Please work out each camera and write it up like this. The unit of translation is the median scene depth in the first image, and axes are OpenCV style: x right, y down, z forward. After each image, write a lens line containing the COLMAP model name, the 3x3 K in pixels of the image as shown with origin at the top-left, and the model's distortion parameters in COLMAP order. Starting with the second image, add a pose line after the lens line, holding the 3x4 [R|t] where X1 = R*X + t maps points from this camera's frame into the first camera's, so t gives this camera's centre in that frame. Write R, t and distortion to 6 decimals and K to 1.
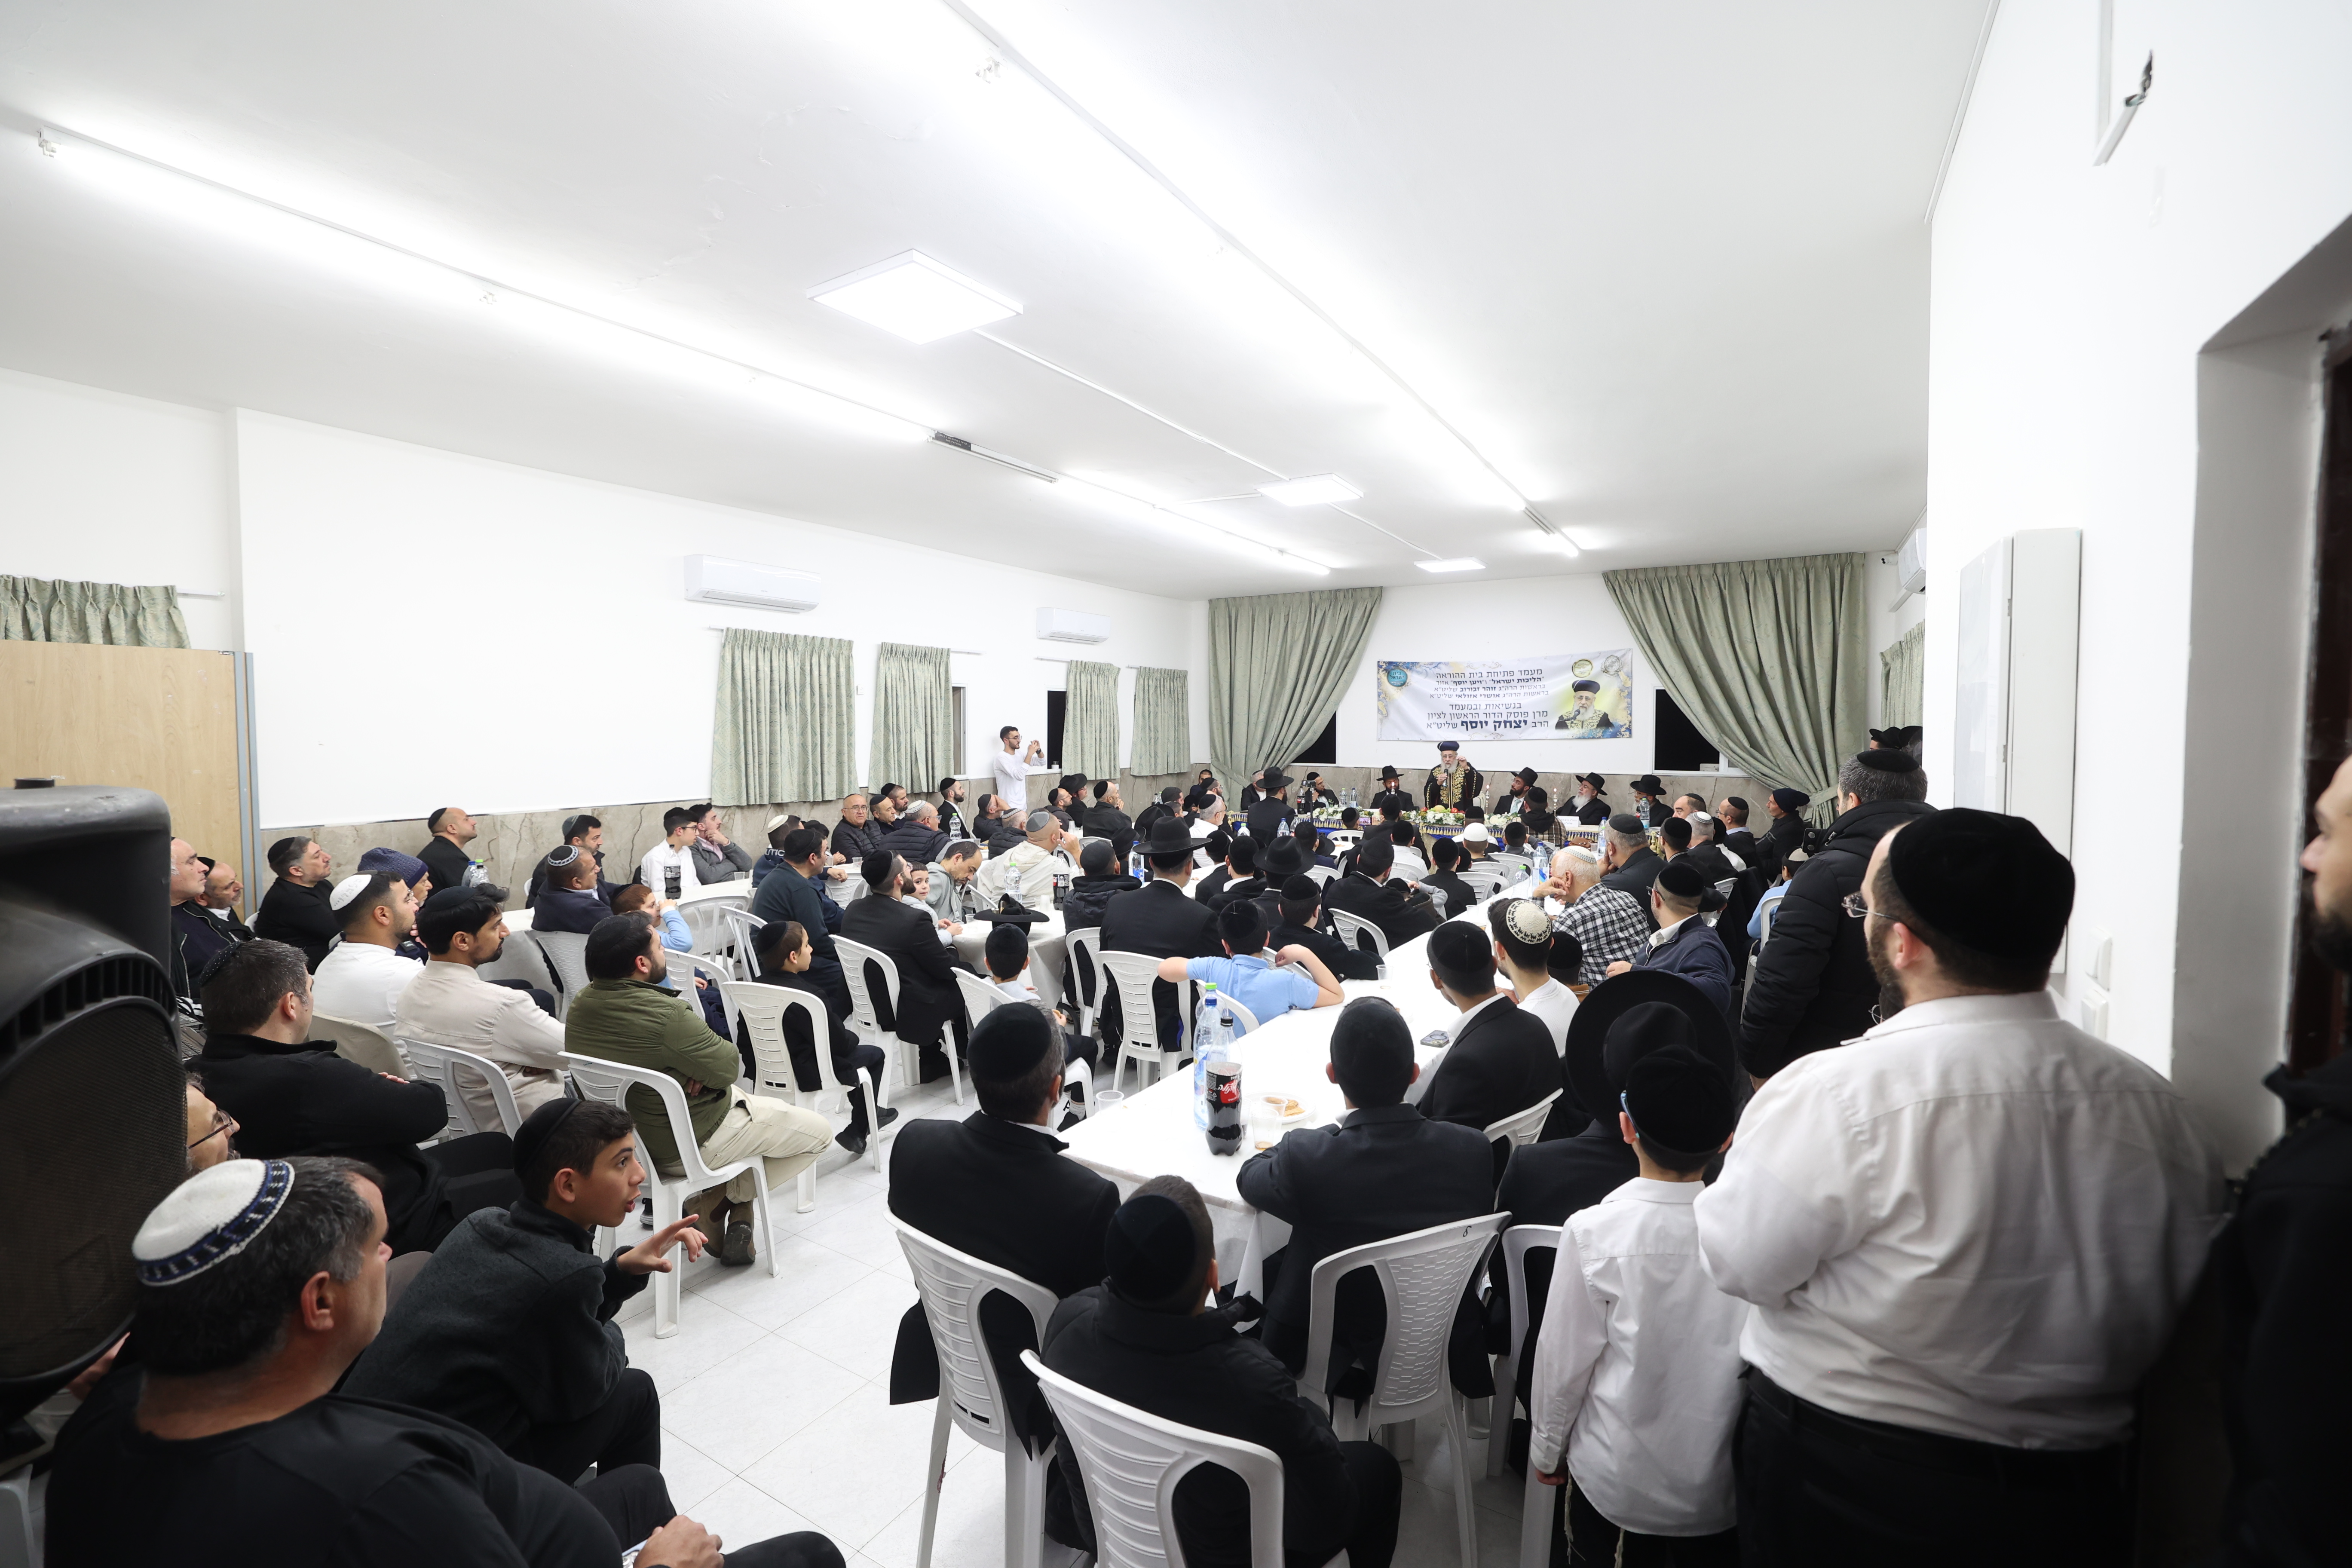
lens RADIAL K [[1023.8, 0, 1158.3], [0, 1023.8, 790.9], [0, 0, 1]] dist [-0.026530, 0.021423]
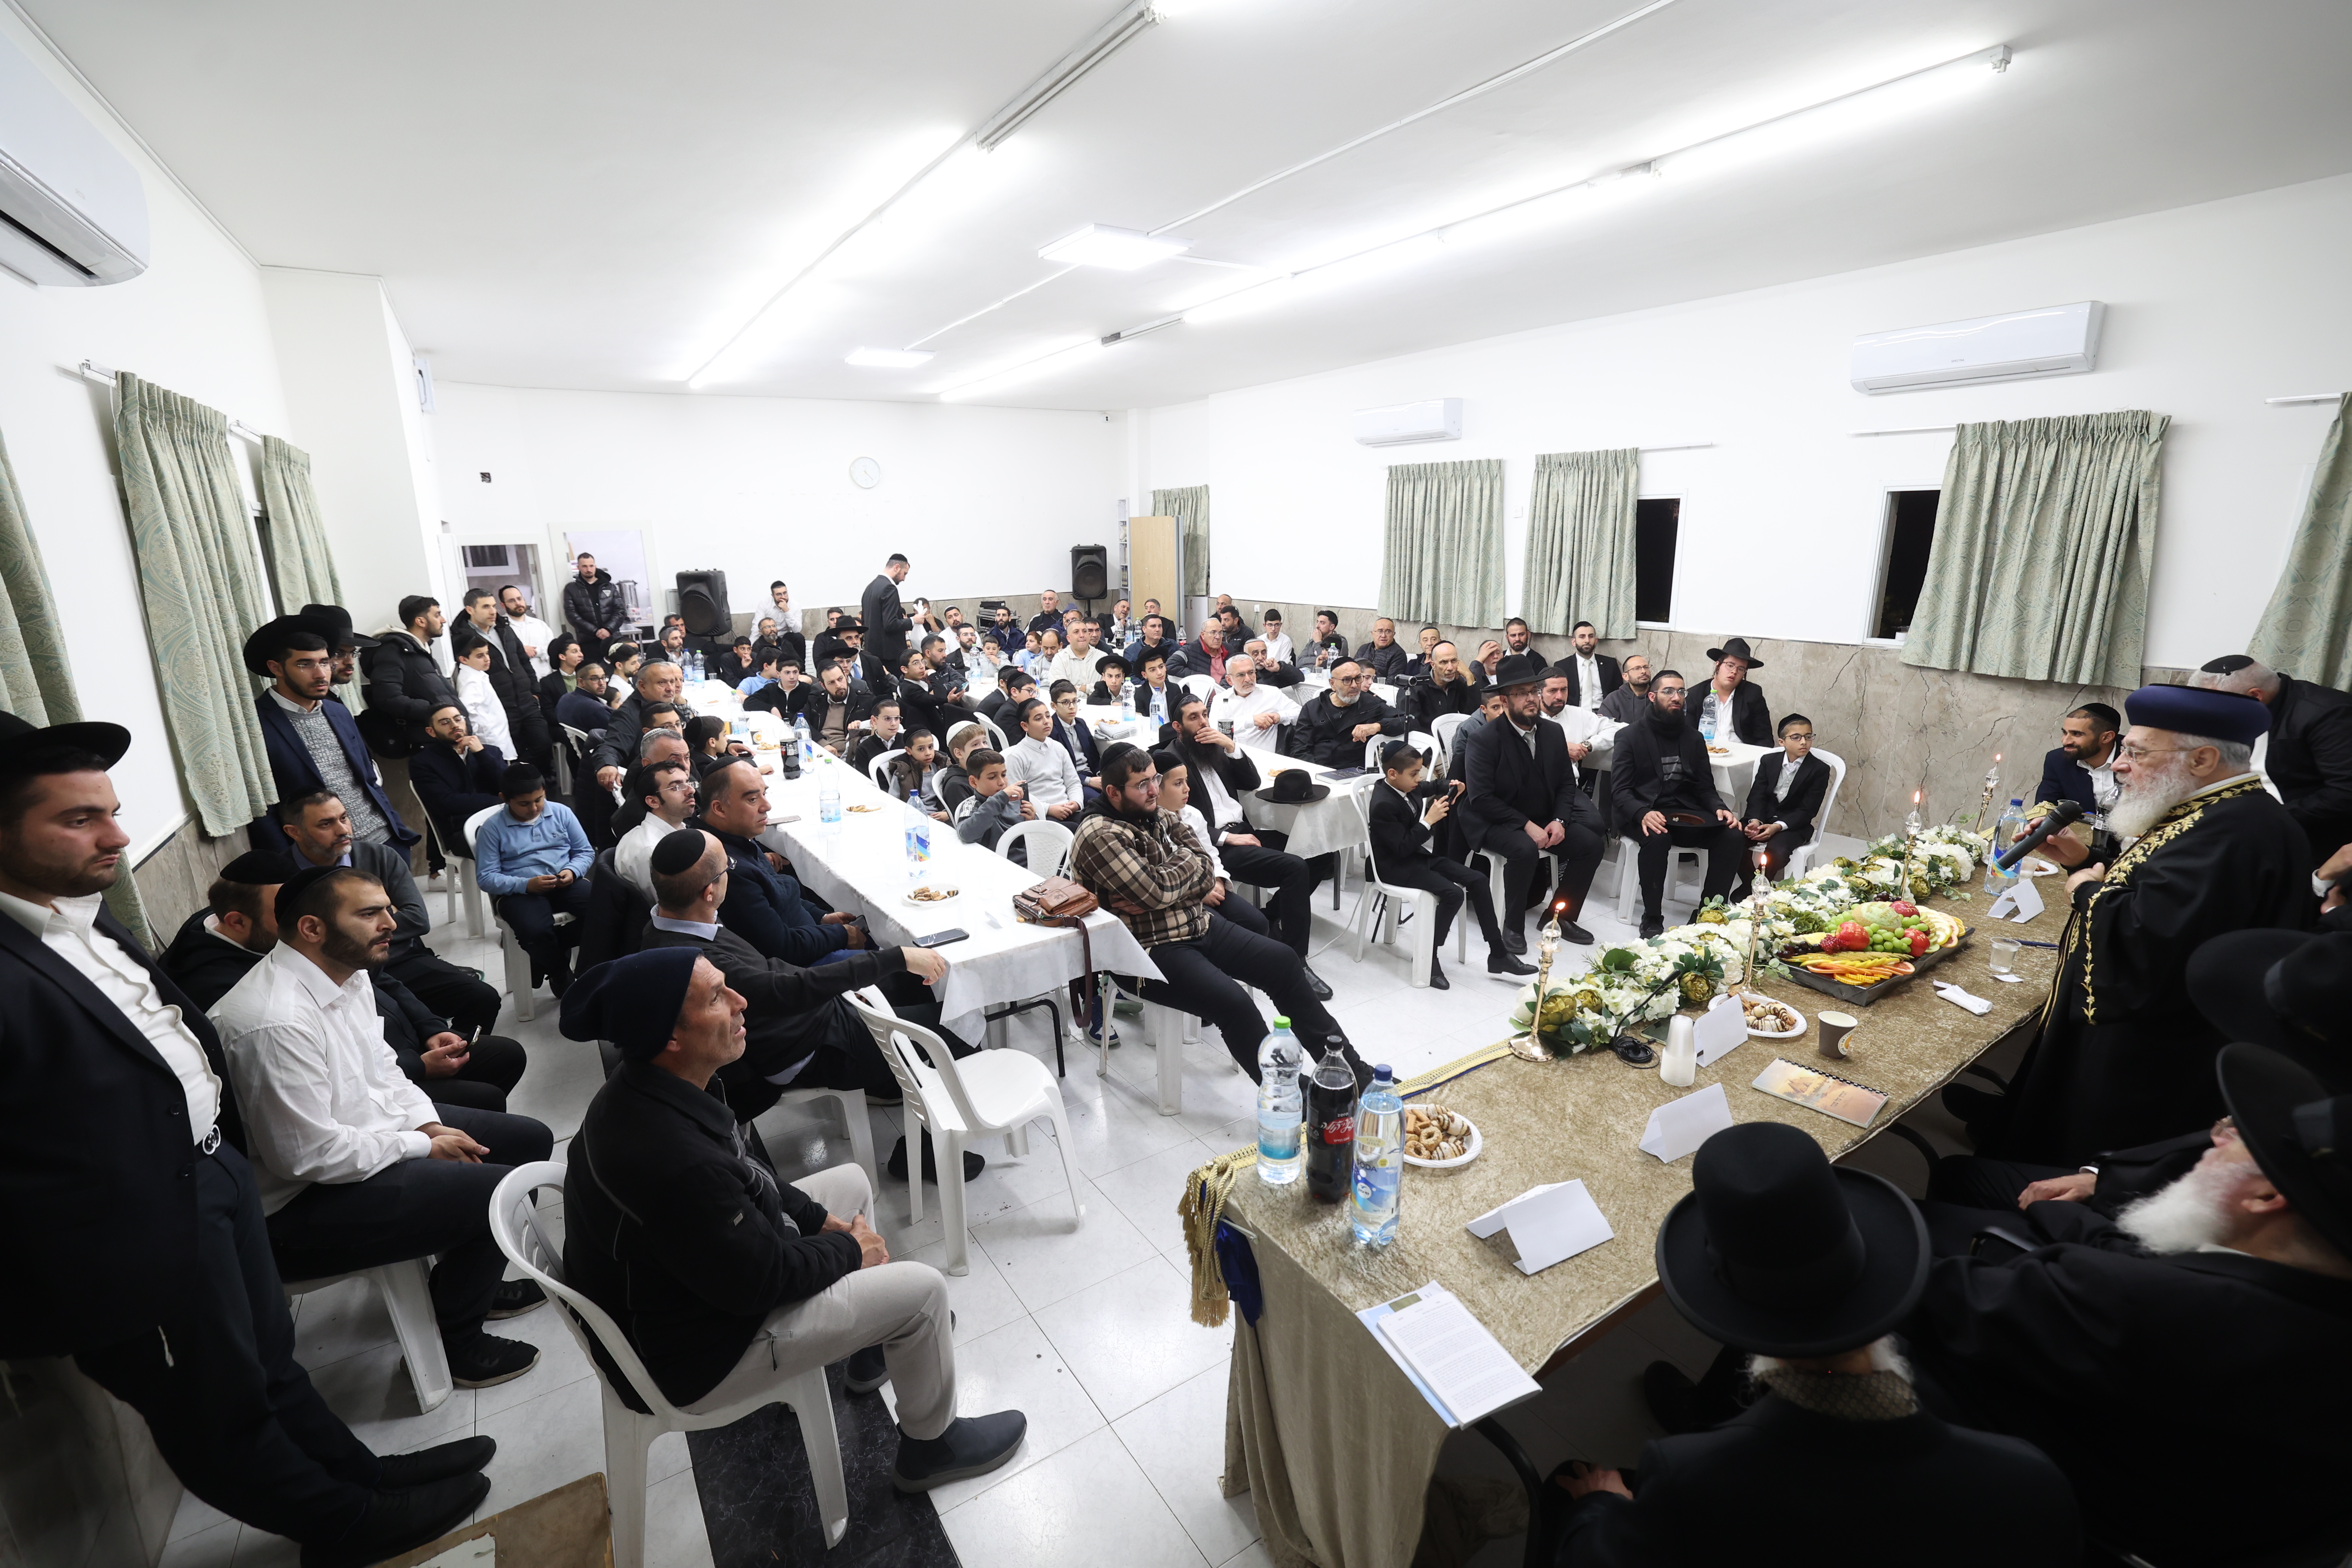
lens RADIAL K [[1023.8, 0, 1158.3], [0, 1023.8, 790.9], [0, 0, 1]] dist [-0.026530, 0.021423]
pose [[-0.438847, 0.233642, -0.867655, 1.288325], [-0.038848, 0.959768, 0.278095, -0.179765], [0.897721, 0.155748, -0.412115, 2.025717]]
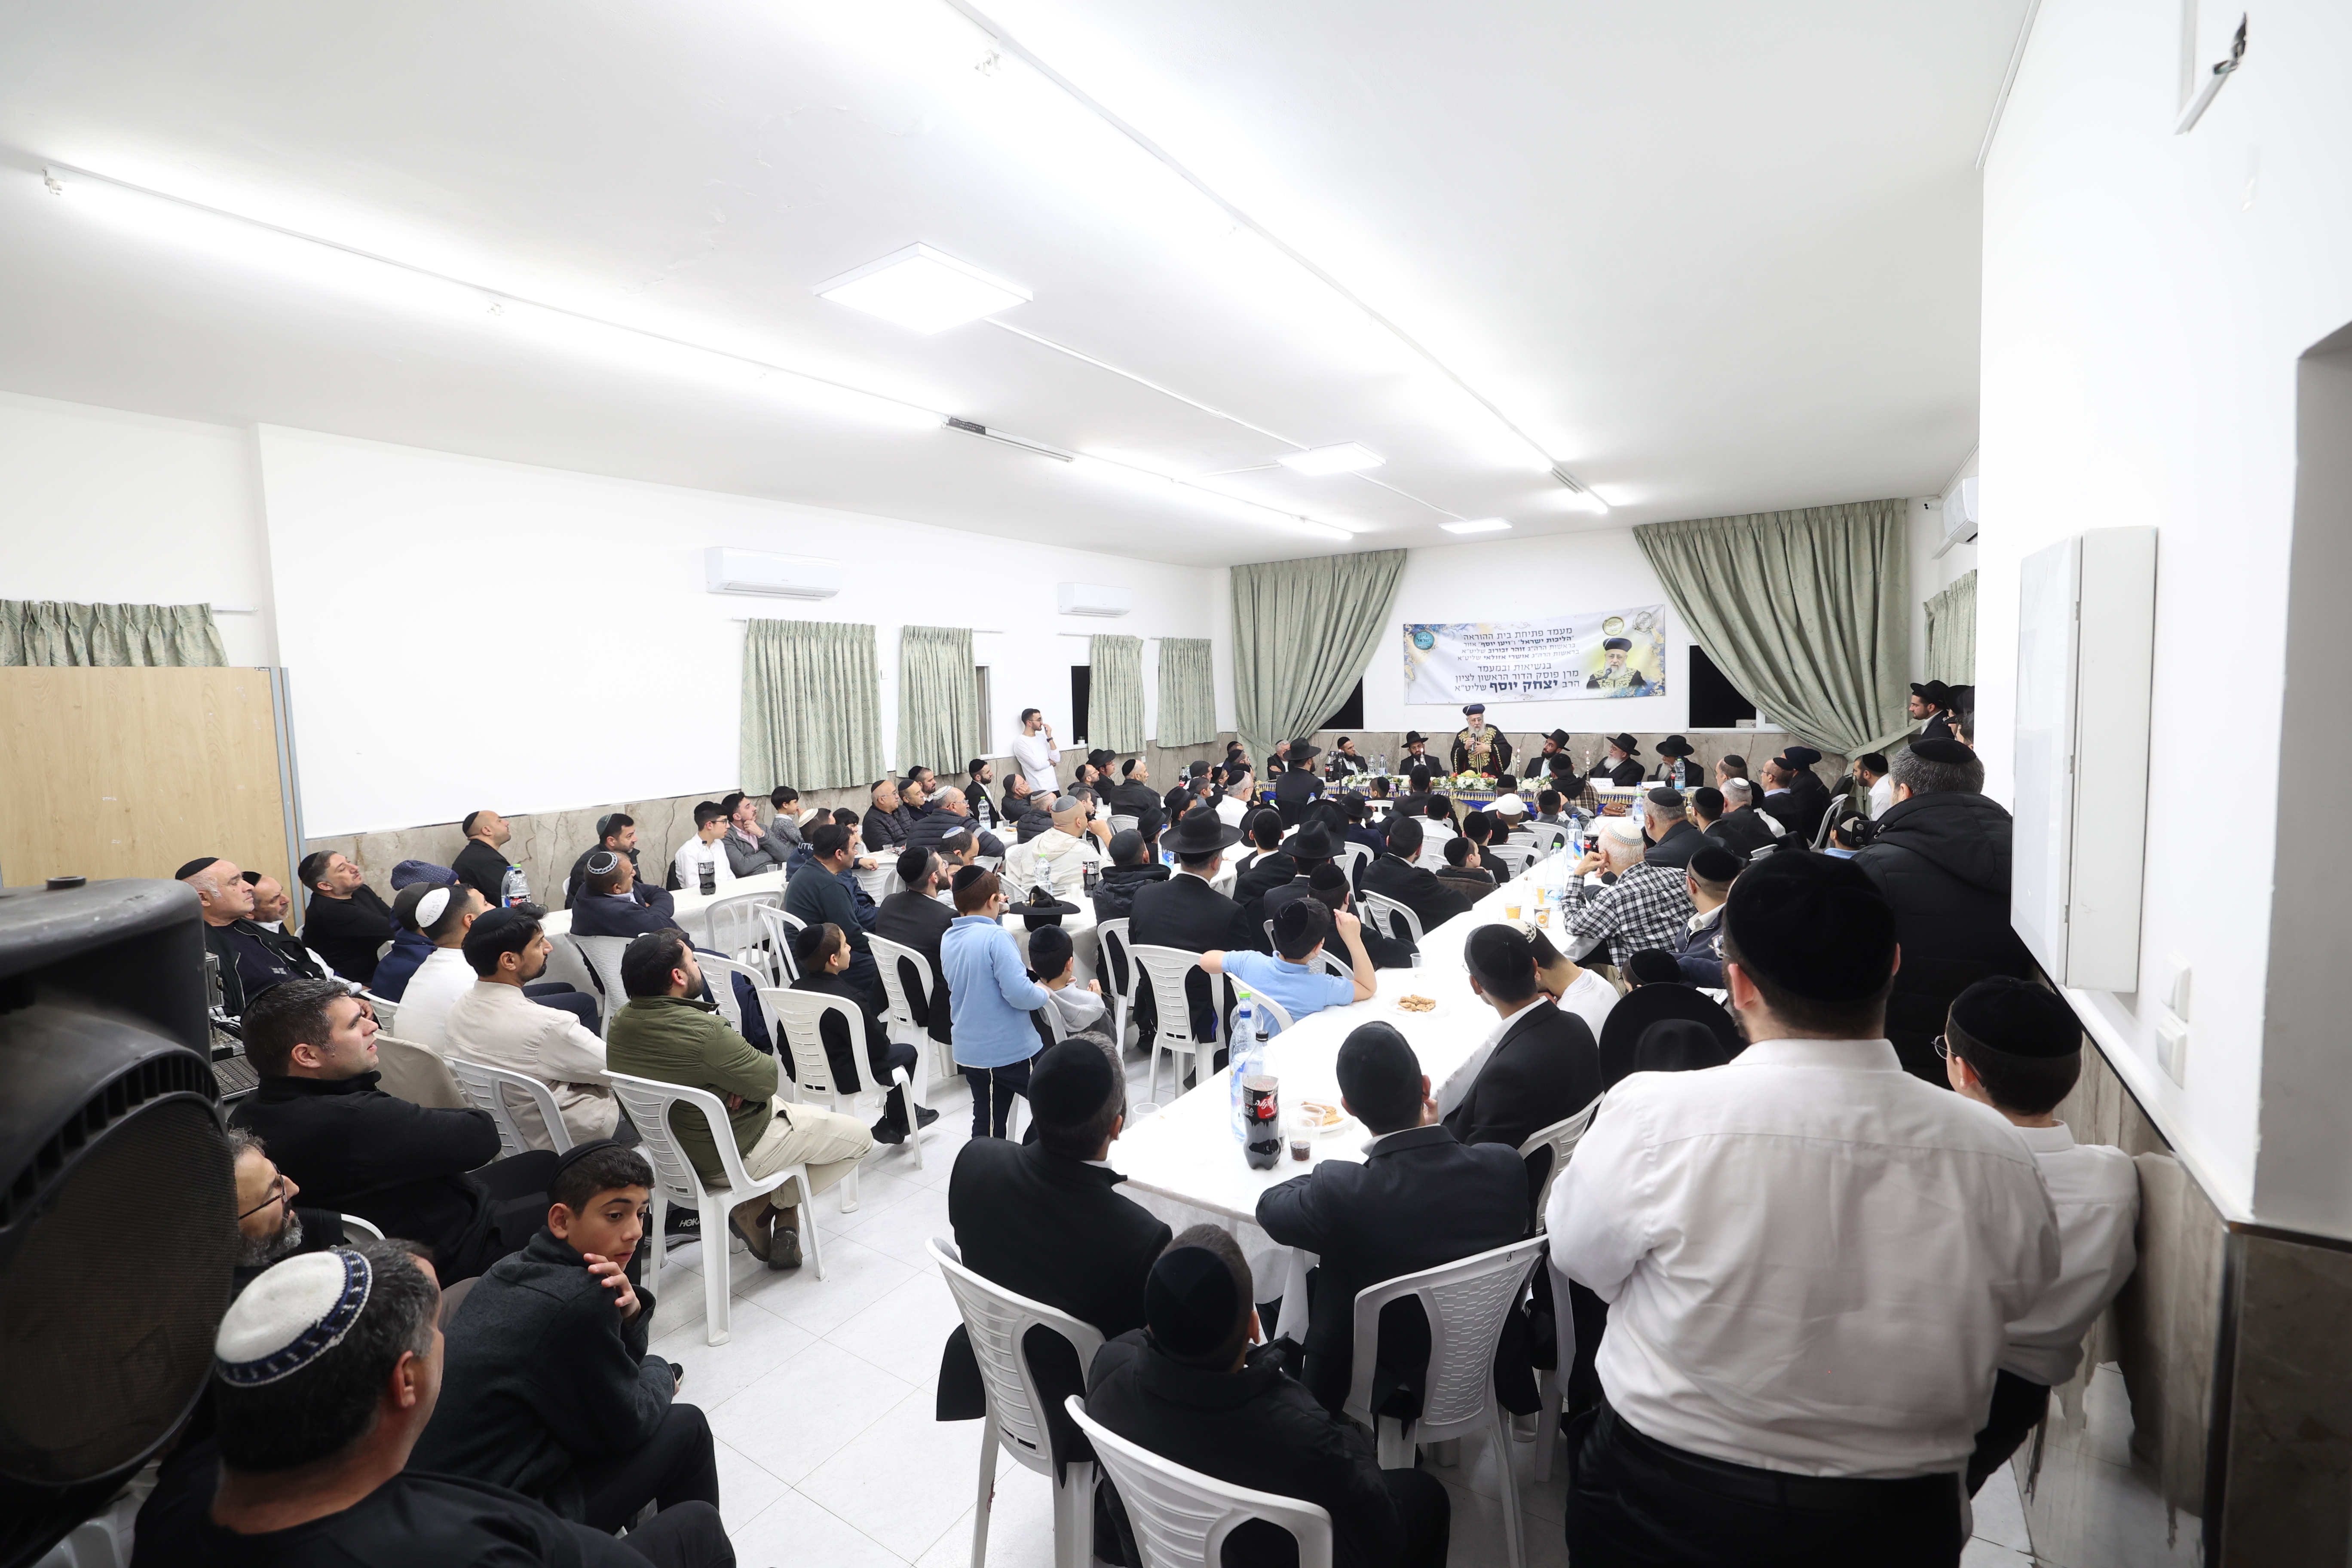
lens RADIAL K [[1023.8, 0, 1158.3], [0, 1023.8, 790.9], [0, 0, 1]] dist [-0.026530, 0.021423]
pose [[0.999204, -0.029185, -0.027190, 0.000282], [0.030122, 0.998943, 0.034717, -0.020182], [0.026148, -0.035508, 0.999027, 0.006065]]
